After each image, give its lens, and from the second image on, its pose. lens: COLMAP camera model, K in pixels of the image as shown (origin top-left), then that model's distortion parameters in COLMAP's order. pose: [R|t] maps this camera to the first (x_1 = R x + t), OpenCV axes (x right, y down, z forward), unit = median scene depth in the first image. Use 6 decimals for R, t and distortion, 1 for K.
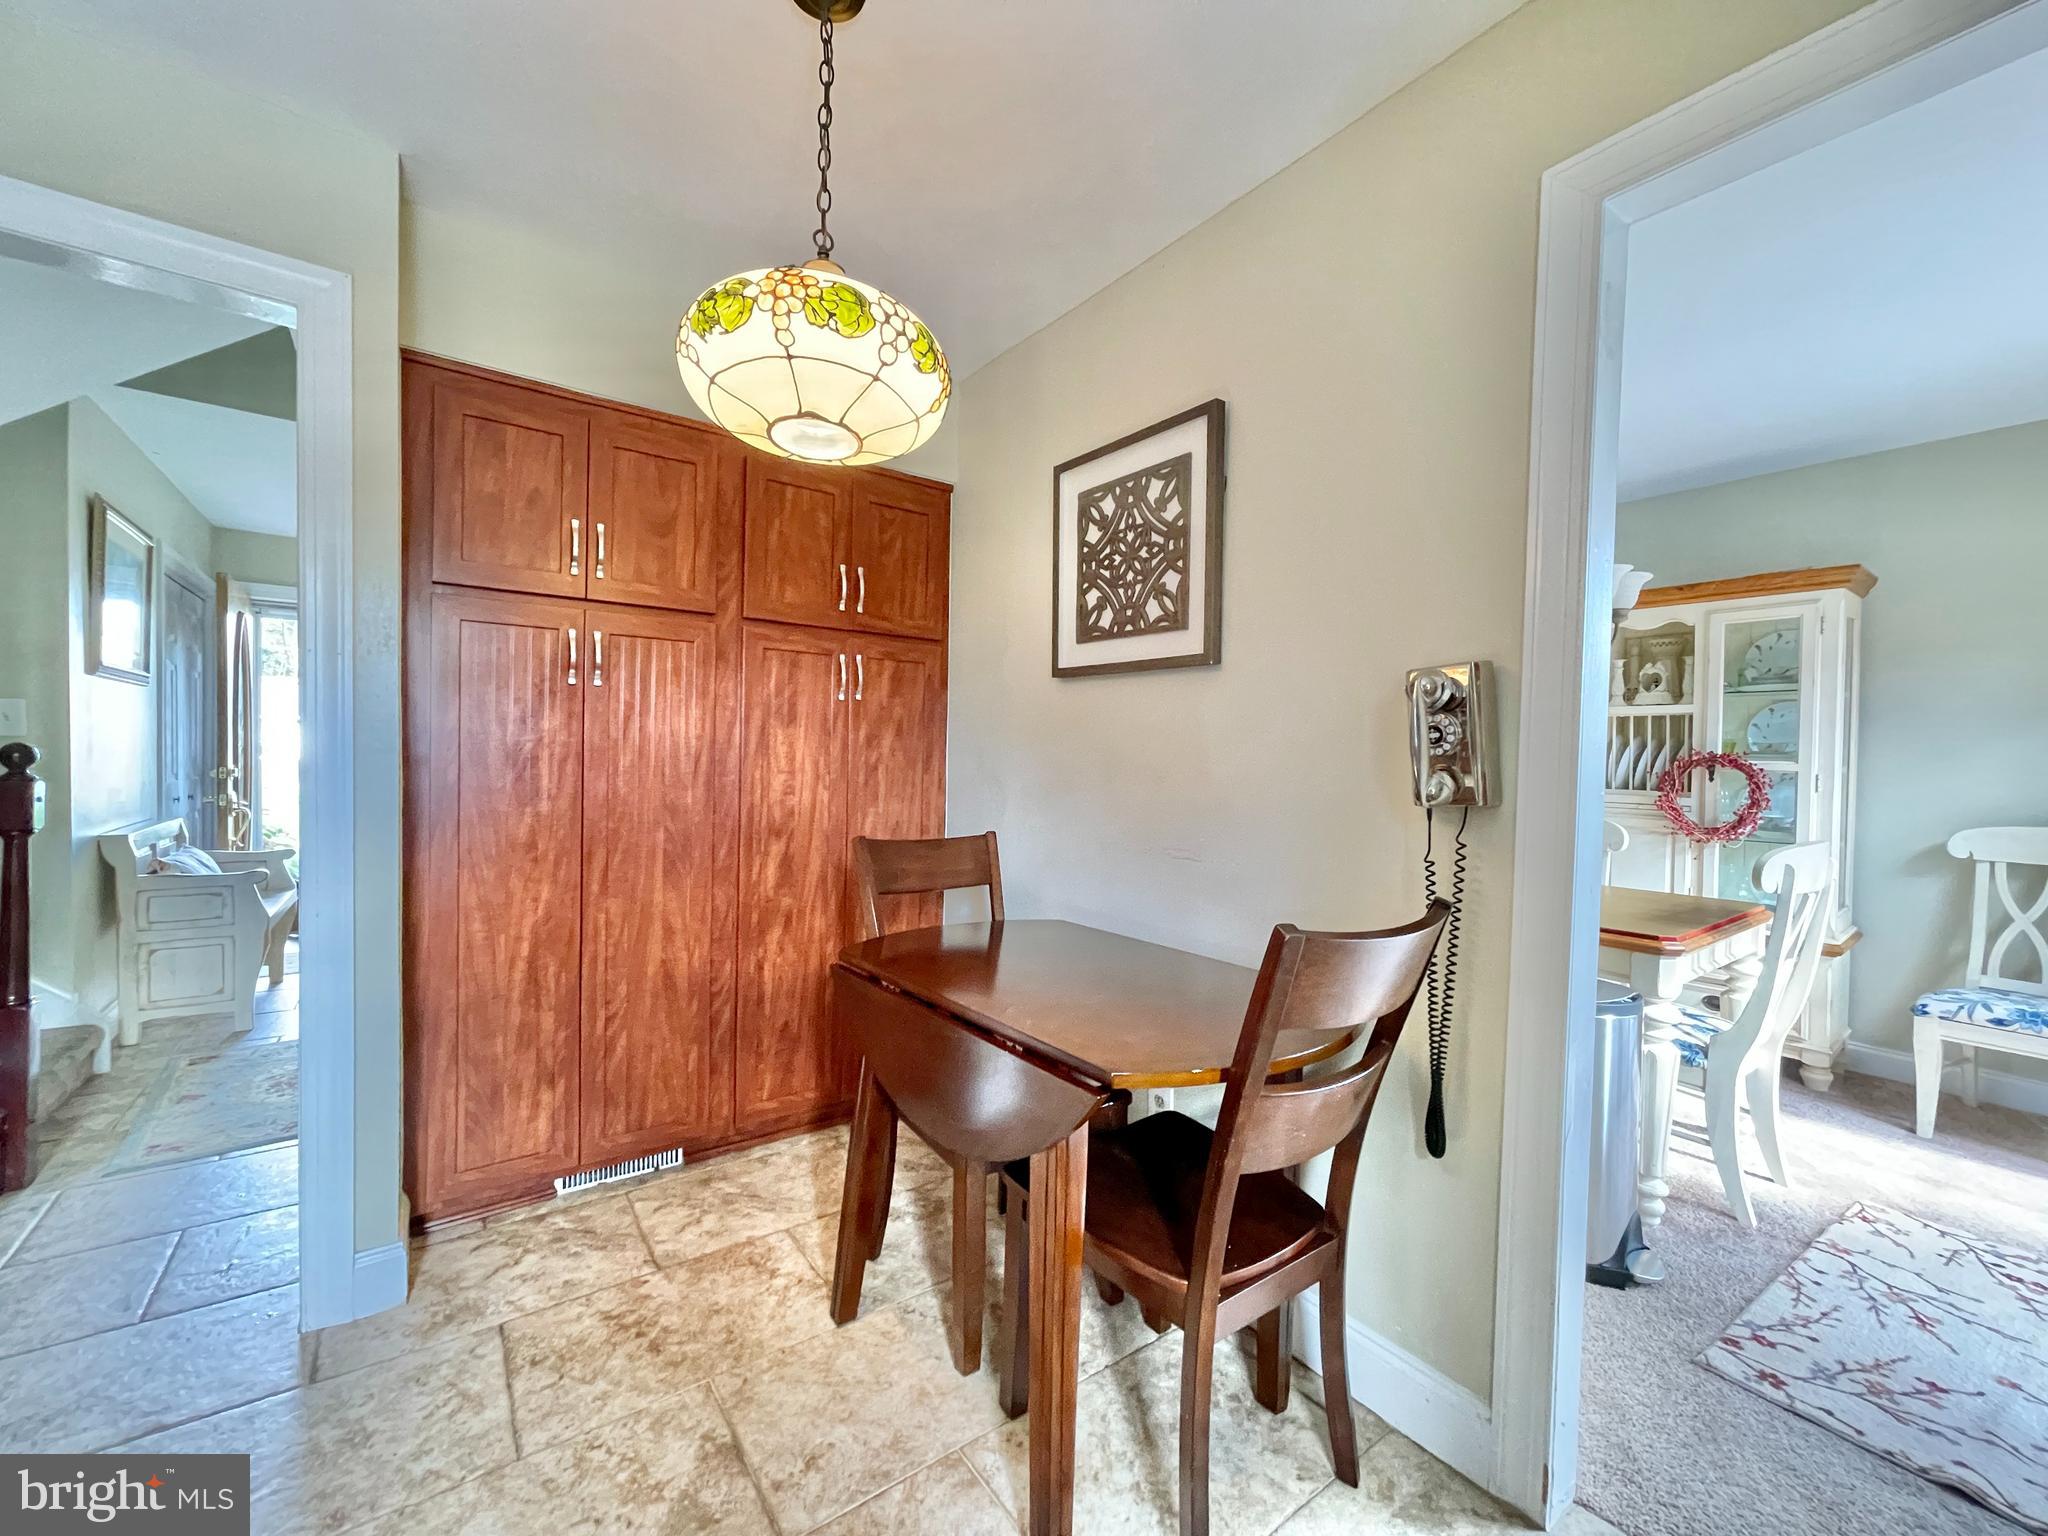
lens RADIAL K [[832.5, 0, 1022.8], [0, 832.5, 767.3], [0, 0, 1]] dist [-0.002260, -0.000722]
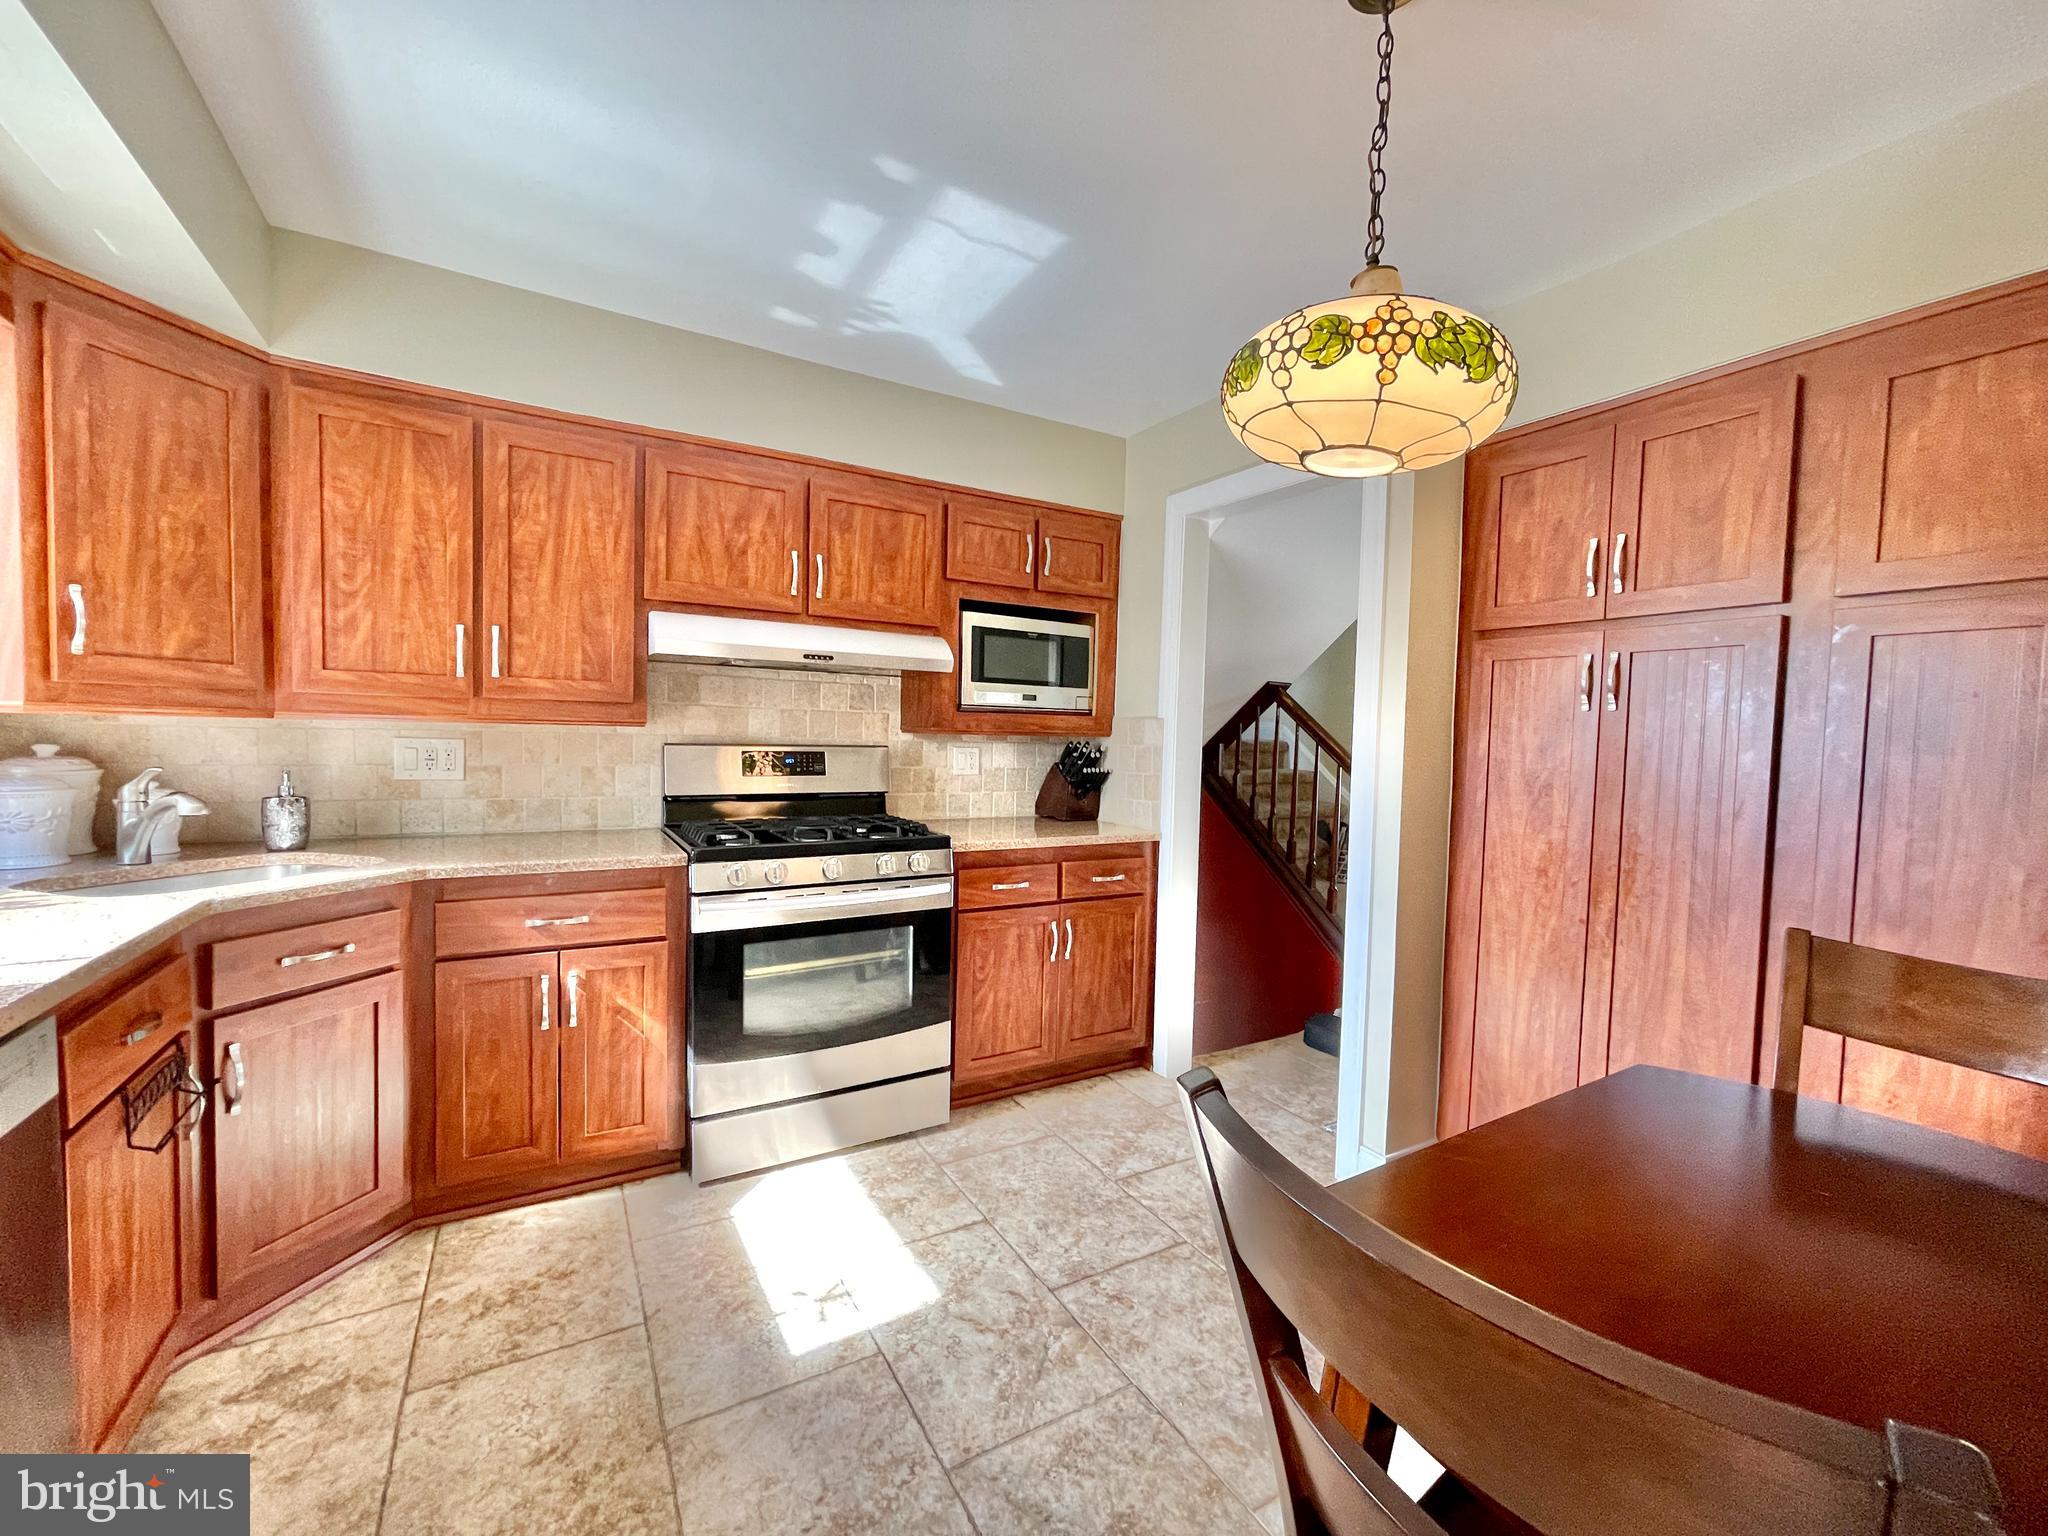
lens RADIAL K [[832.5, 0, 1022.8], [0, 832.5, 767.3], [0, 0, 1]] dist [-0.002260, -0.000722]
pose [[-0.086975, 0.013394, -0.996120, 0.482389], [-0.043517, 0.998904, 0.017231, -0.023605], [0.995260, 0.044847, -0.086296, 0.454833]]
